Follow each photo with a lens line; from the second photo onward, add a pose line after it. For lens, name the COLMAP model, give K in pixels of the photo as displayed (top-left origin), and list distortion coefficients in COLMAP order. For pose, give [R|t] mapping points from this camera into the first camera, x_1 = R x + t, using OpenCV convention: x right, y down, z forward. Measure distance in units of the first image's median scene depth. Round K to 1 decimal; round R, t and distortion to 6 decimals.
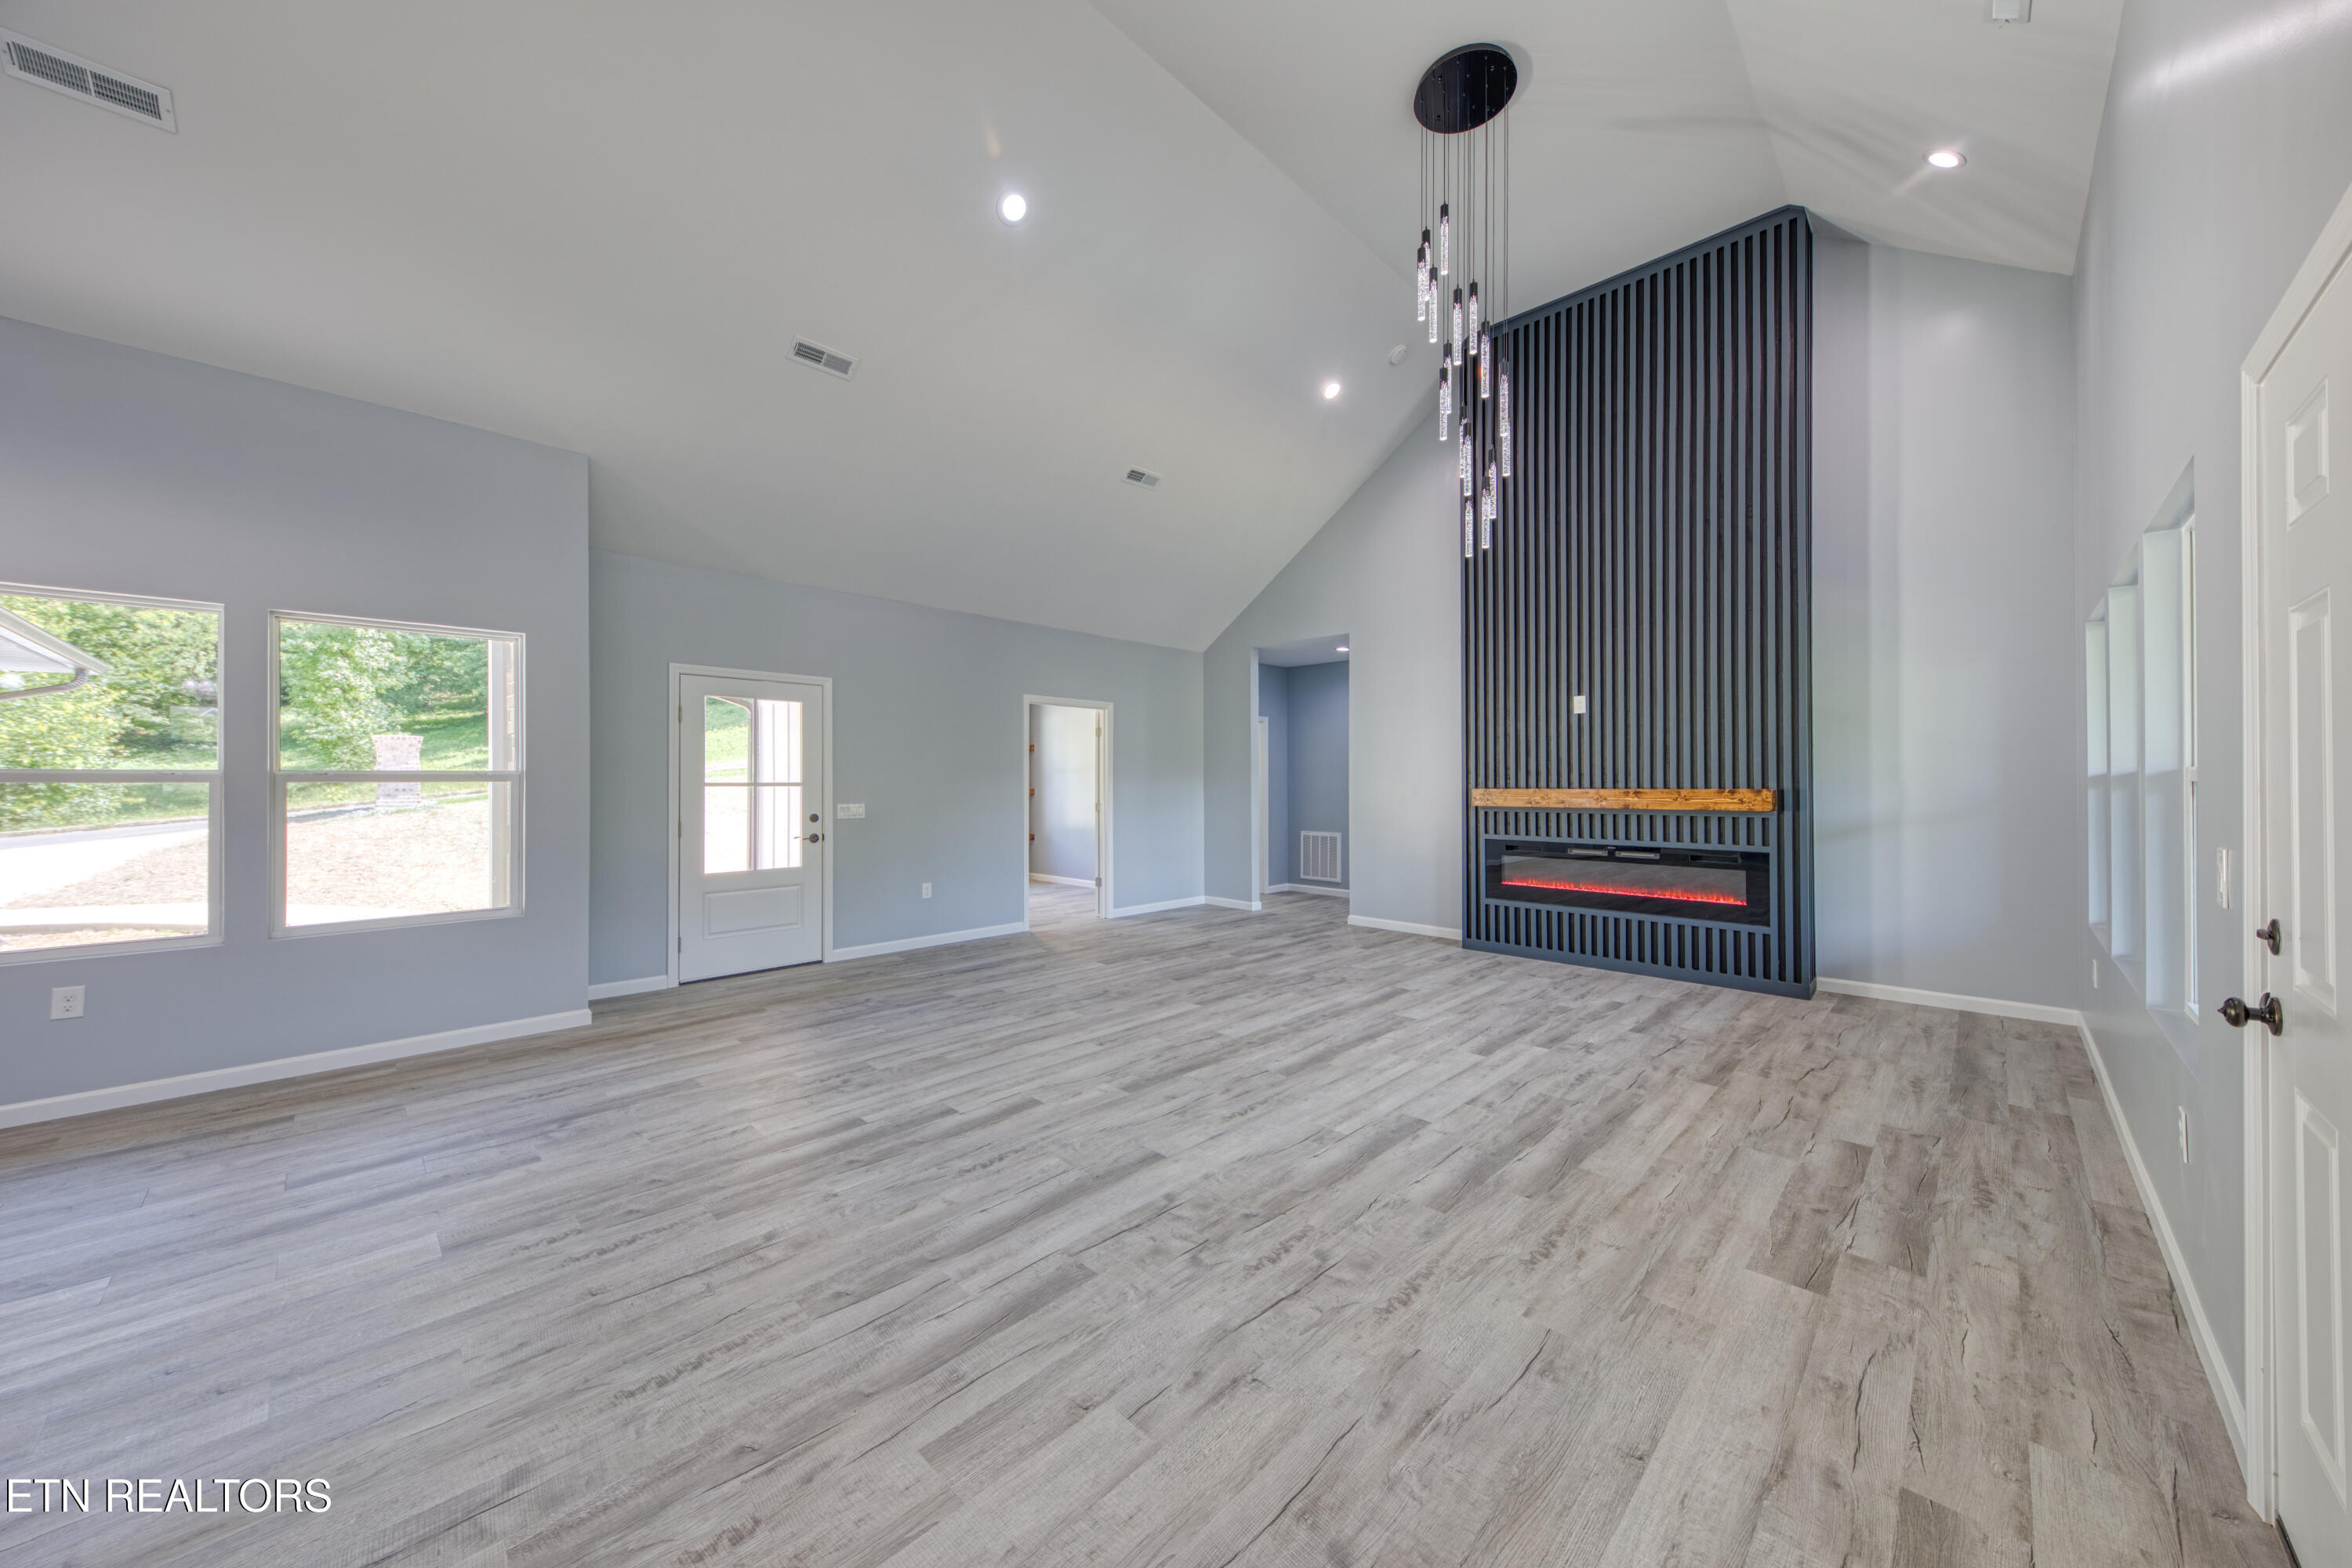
lens RADIAL K [[825.9, 0, 1209.8], [0, 825.9, 773.2], [0, 0, 1]] dist [0.000840, -0.001559]
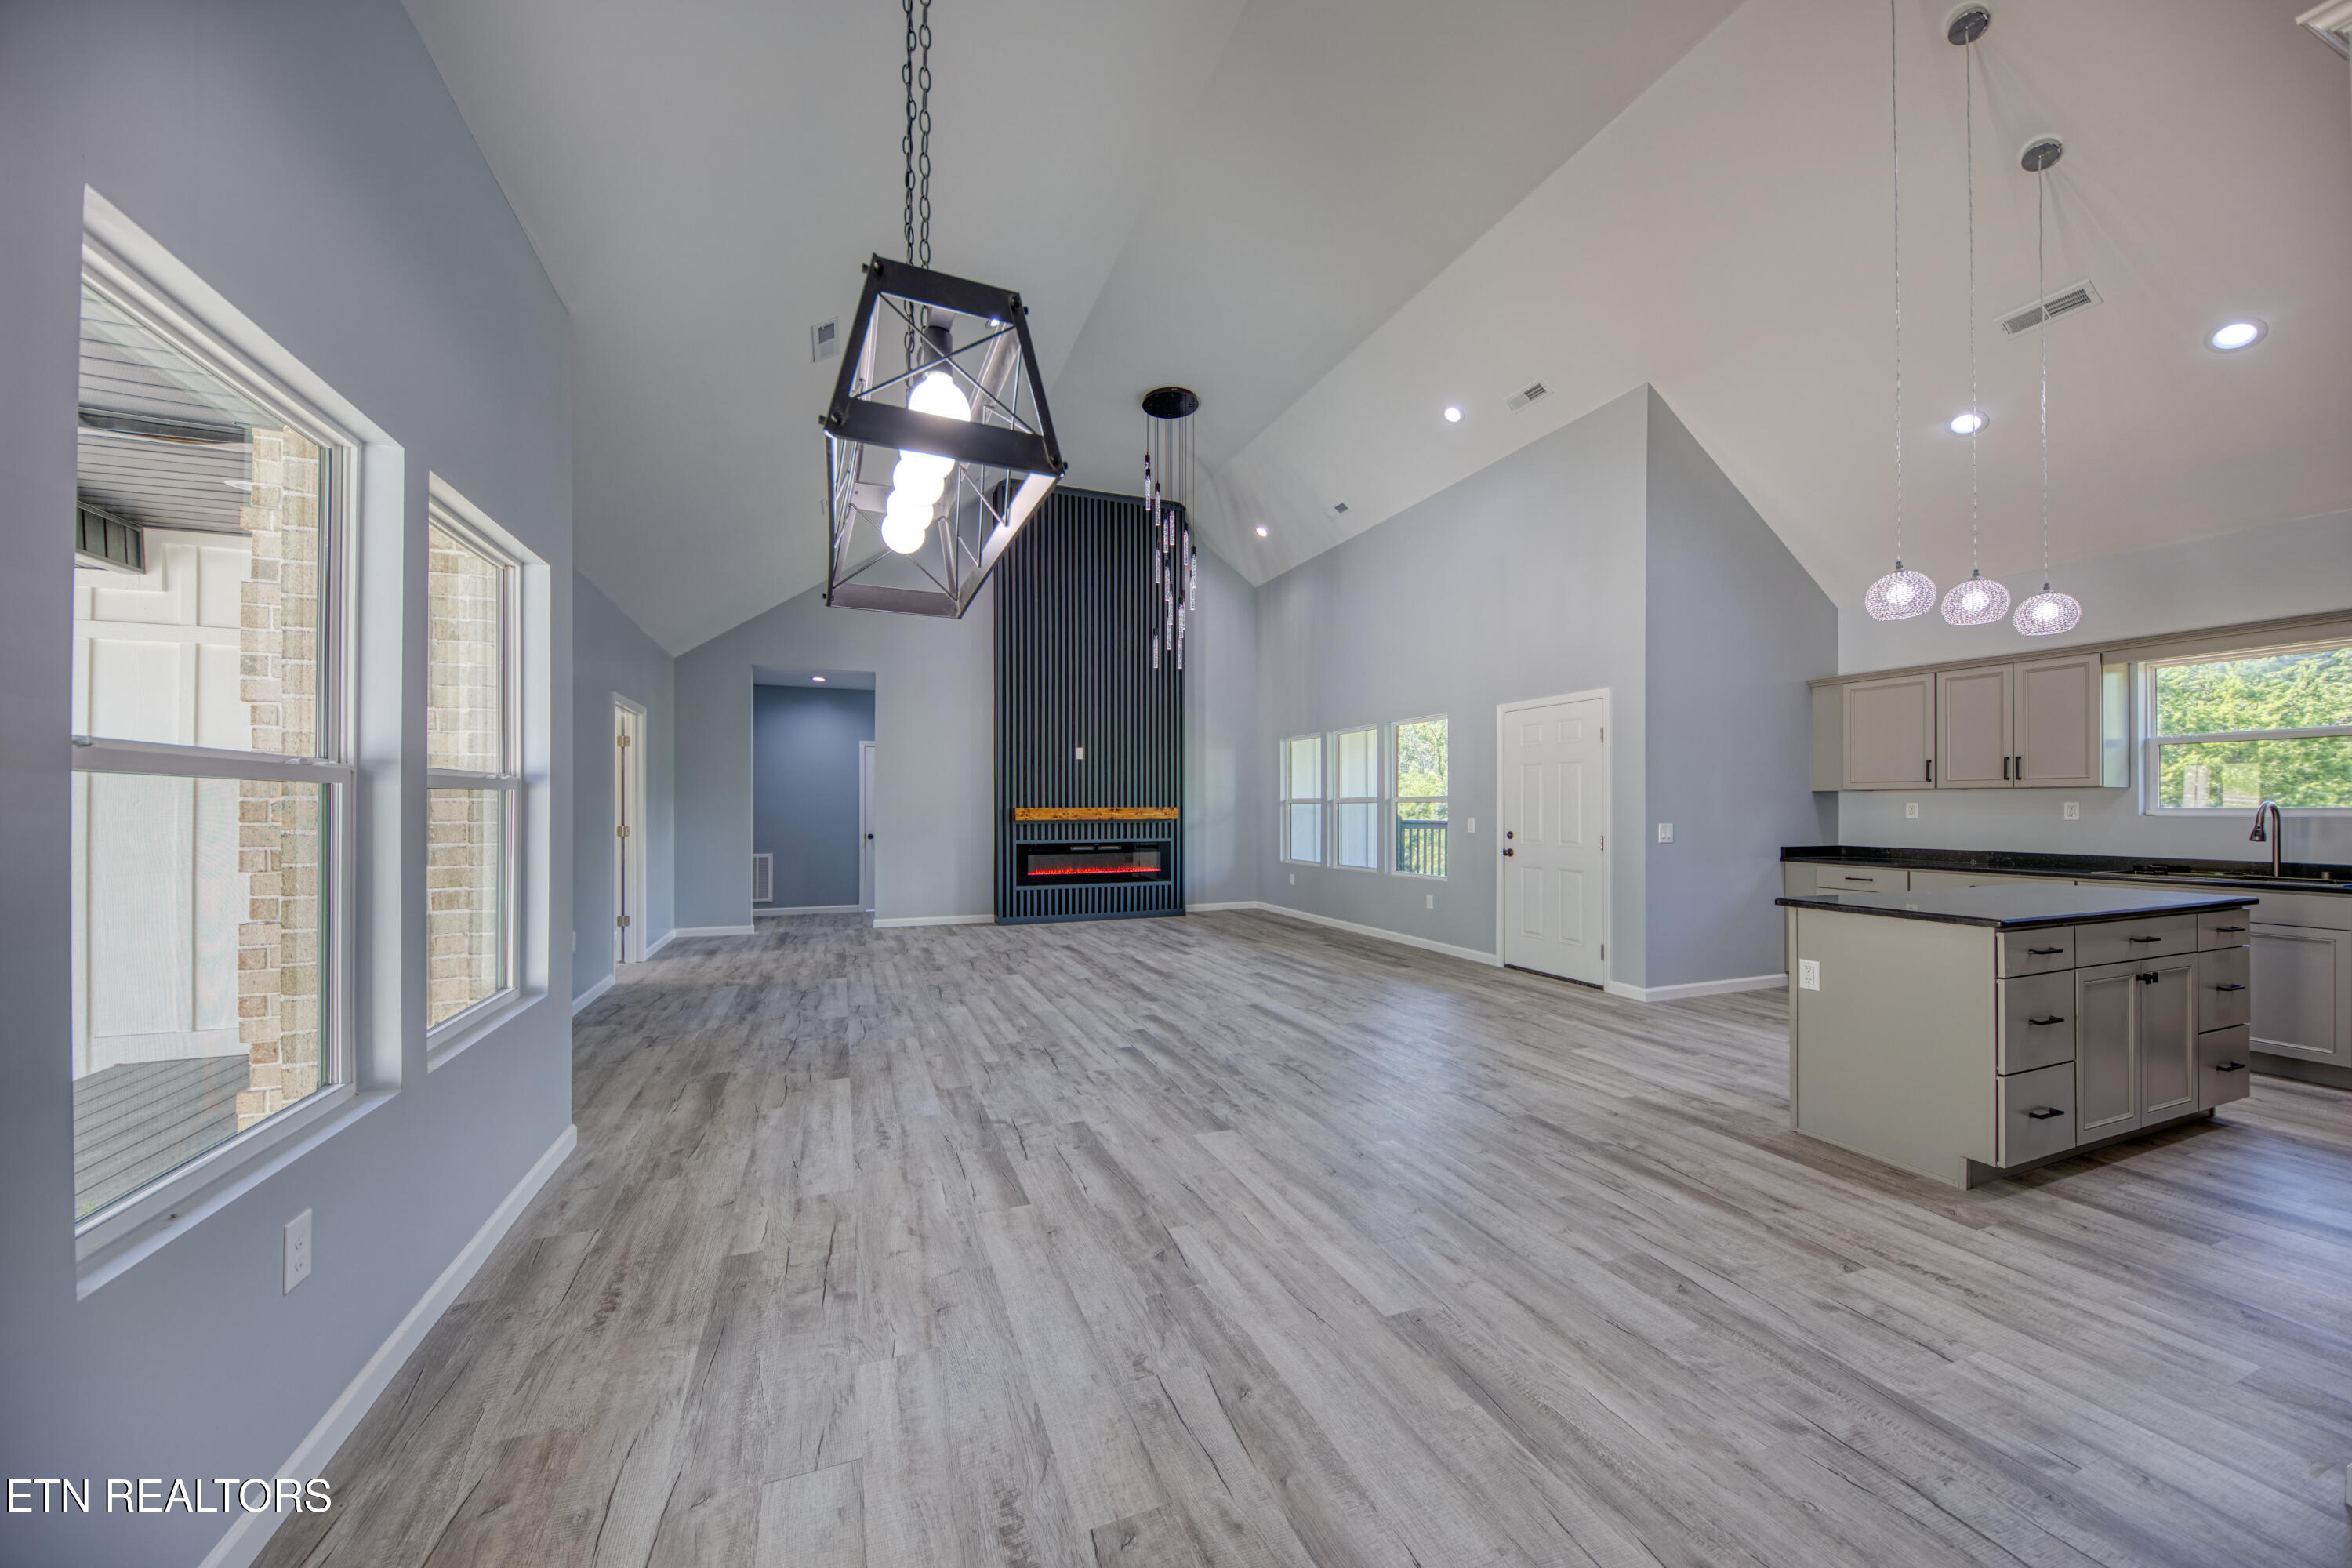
lens RADIAL K [[825.9, 0, 1164.0], [0, 825.9, 805.6], [0, 0, 1]] dist [0.000840, -0.001559]
pose [[0.437149, -0.002576, 0.899385, -1.234827], [-0.008817, 0.999936, 0.007150, 0.004527], [-0.899346, -0.011055, 0.437098, 0.260156]]
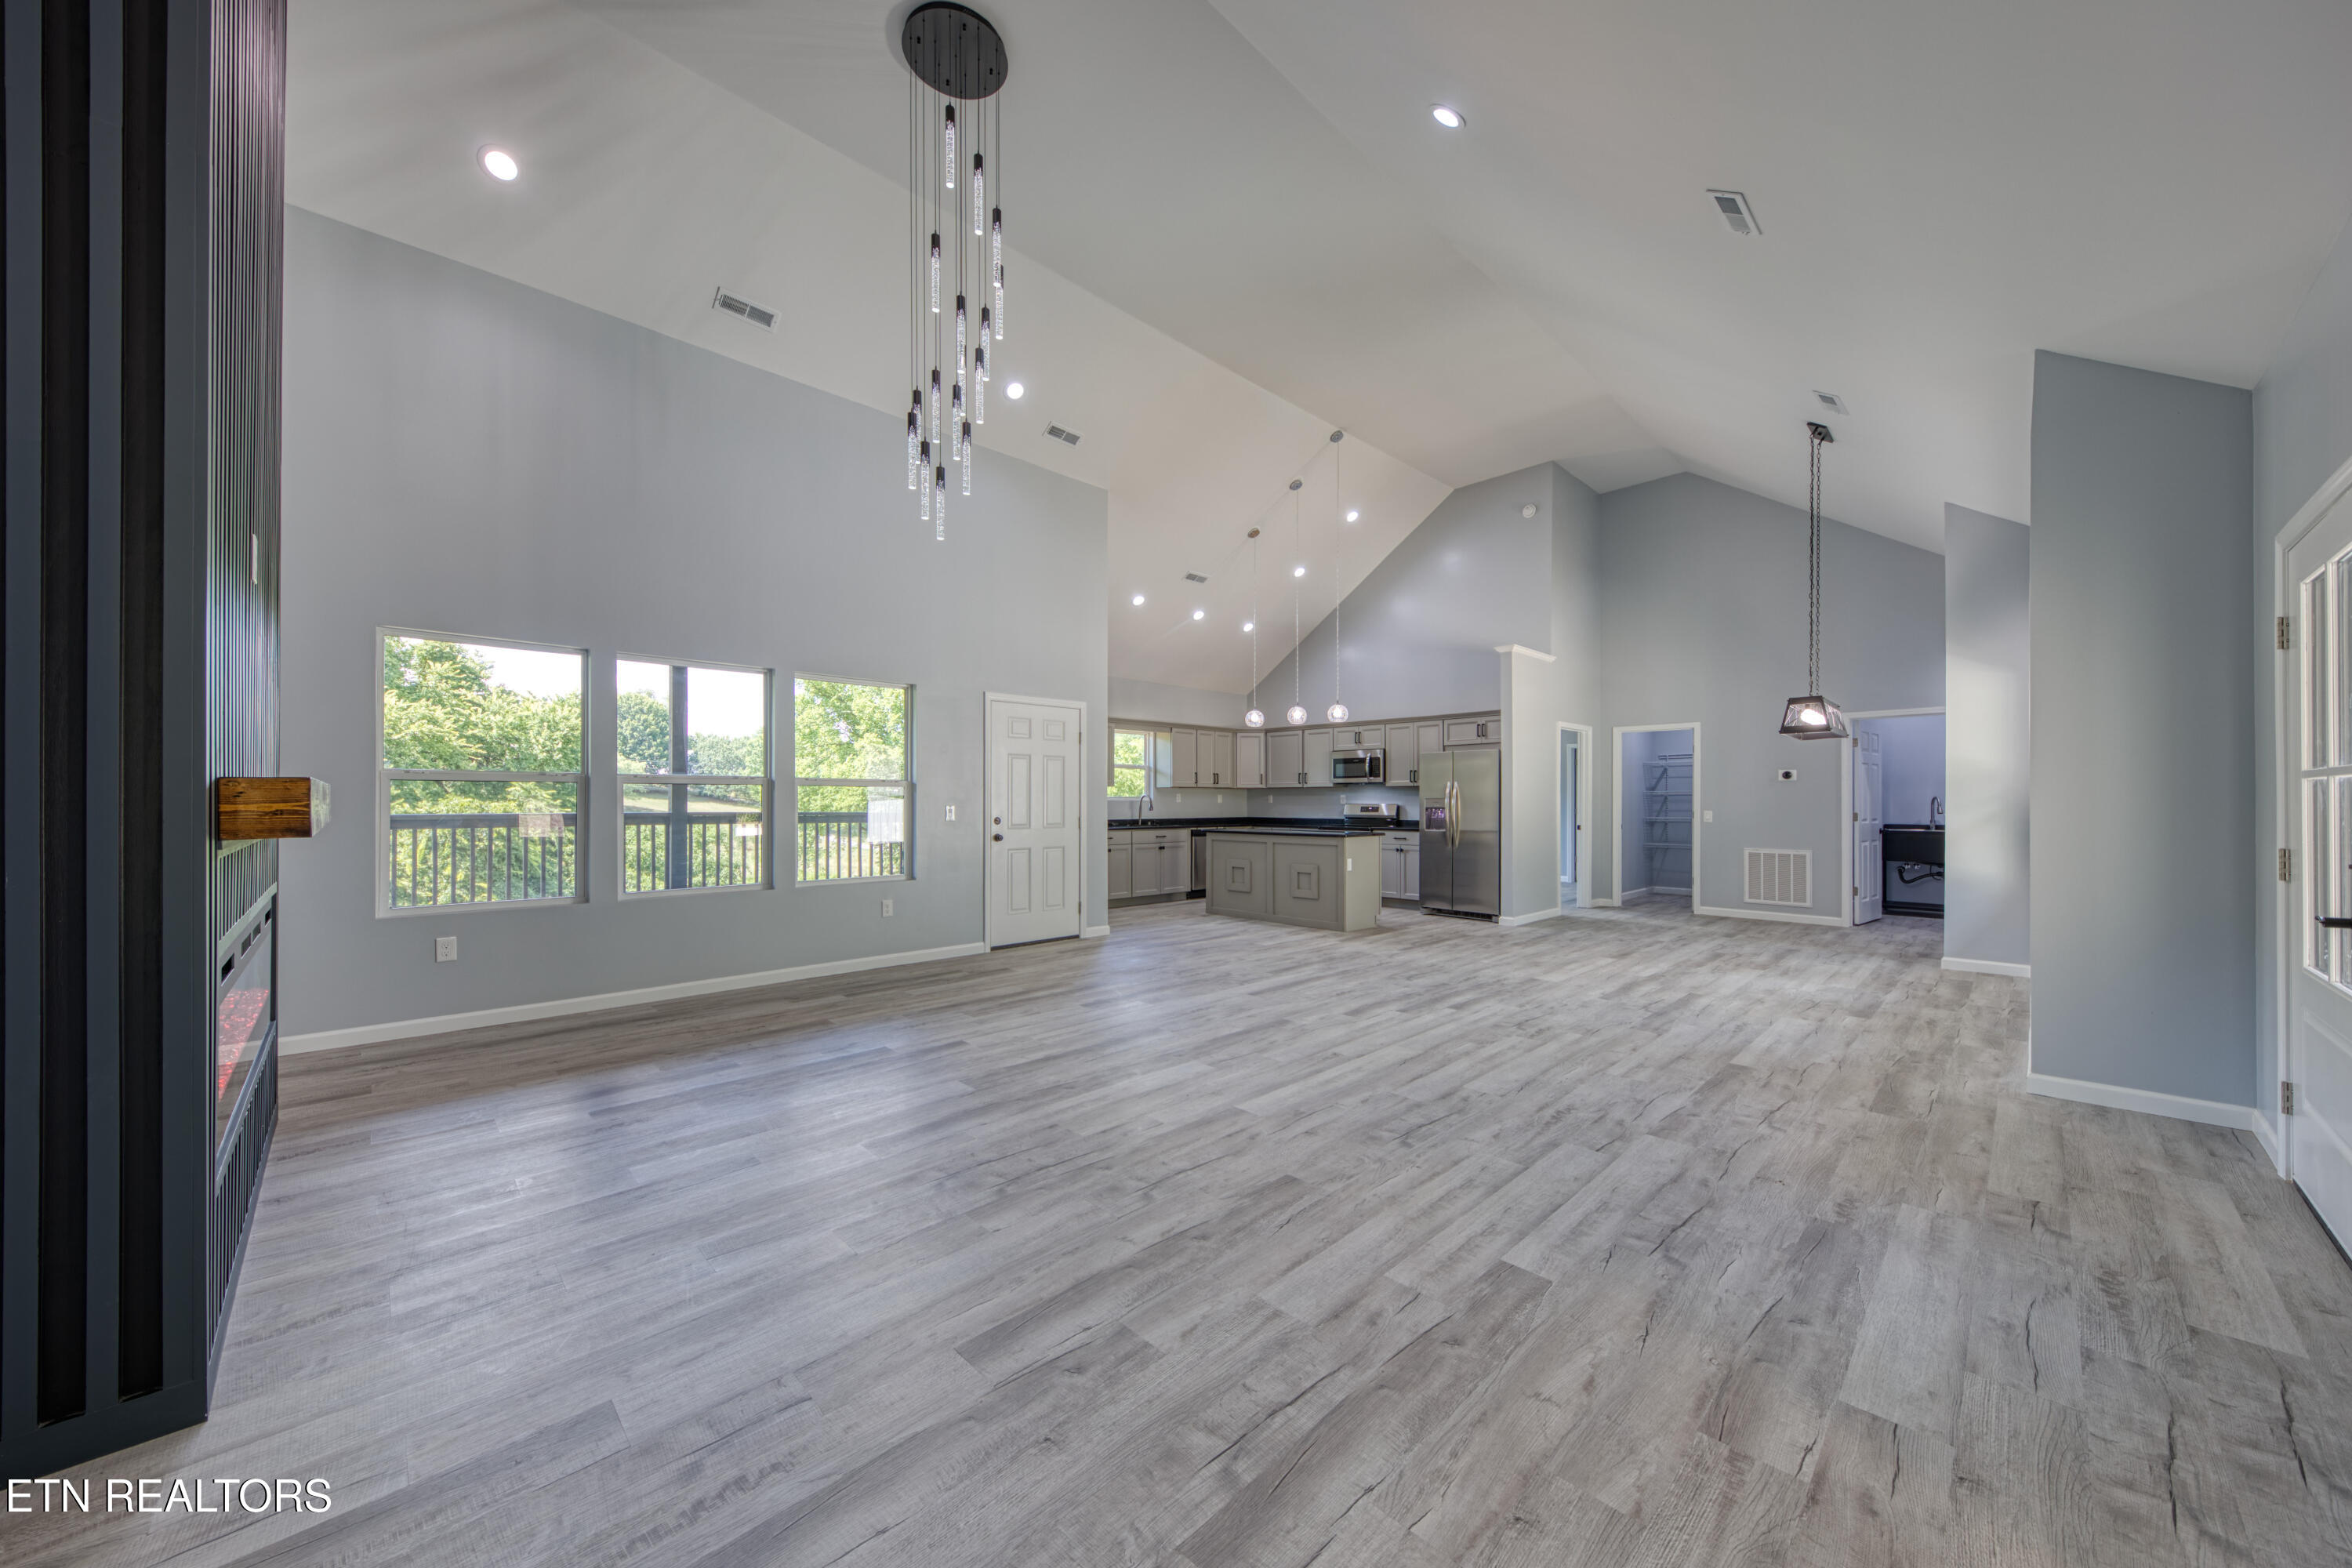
lens RADIAL K [[825.9, 0, 1182.2], [0, 825.9, 801.0], [0, 0, 1]] dist [0.000840, -0.001559]
pose [[-0.998671, -0.003842, 0.051401, -0.001302], [-0.004507, 0.999908, -0.012832, 0.045540], [-0.051347, -0.013046, -0.998596, 1.921238]]
